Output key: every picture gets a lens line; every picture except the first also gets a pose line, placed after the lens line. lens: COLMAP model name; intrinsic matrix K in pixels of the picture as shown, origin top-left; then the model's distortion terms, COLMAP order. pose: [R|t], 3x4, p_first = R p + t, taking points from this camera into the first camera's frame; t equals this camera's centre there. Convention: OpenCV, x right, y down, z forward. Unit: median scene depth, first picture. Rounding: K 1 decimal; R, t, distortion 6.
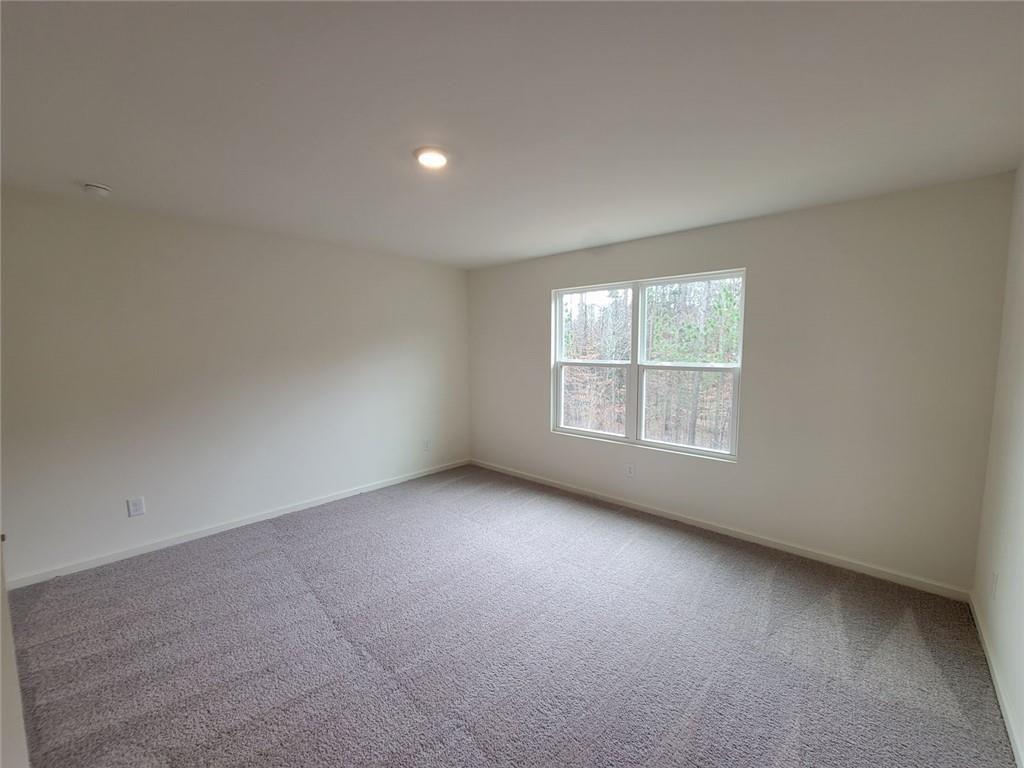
lens RADIAL K [[412.4, 0, 512.0], [0, 412.4, 384.0], [0, 0, 1]] dist [-0.001645, -0.000577]
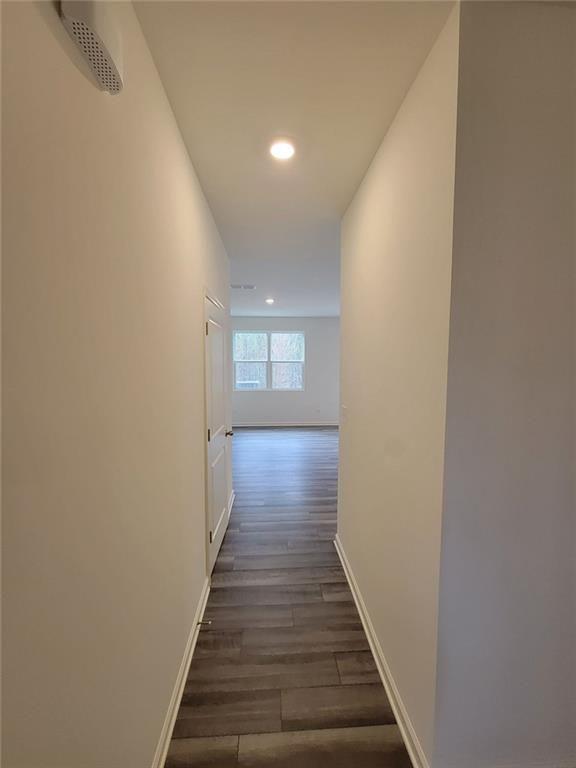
lens RADIAL K [[309.3, 0, 290.9], [0, 309.3, 385.9], [0, 0, 1]] dist [-0.001645, -0.000577]
pose [[0.695444, -0.042207, 0.717339, -1.170300], [0.057155, 0.998360, 0.003332, 0.130215], [-0.716303, 0.038682, 0.696716, -0.606048]]
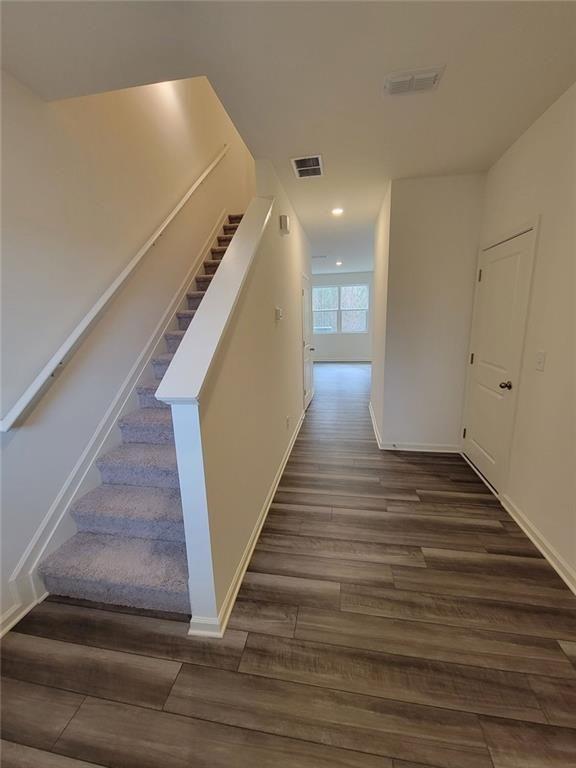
lens RADIAL K [[309.3, 0, 290.9], [0, 309.3, 385.9], [0, 0, 1]] dist [-0.001645, -0.000577]
pose [[0.844199, -0.136663, 0.518315, -1.582763], [0.074297, 0.987452, 0.139348, 0.206637], [-0.530855, -0.079128, 0.843760, -1.123956]]
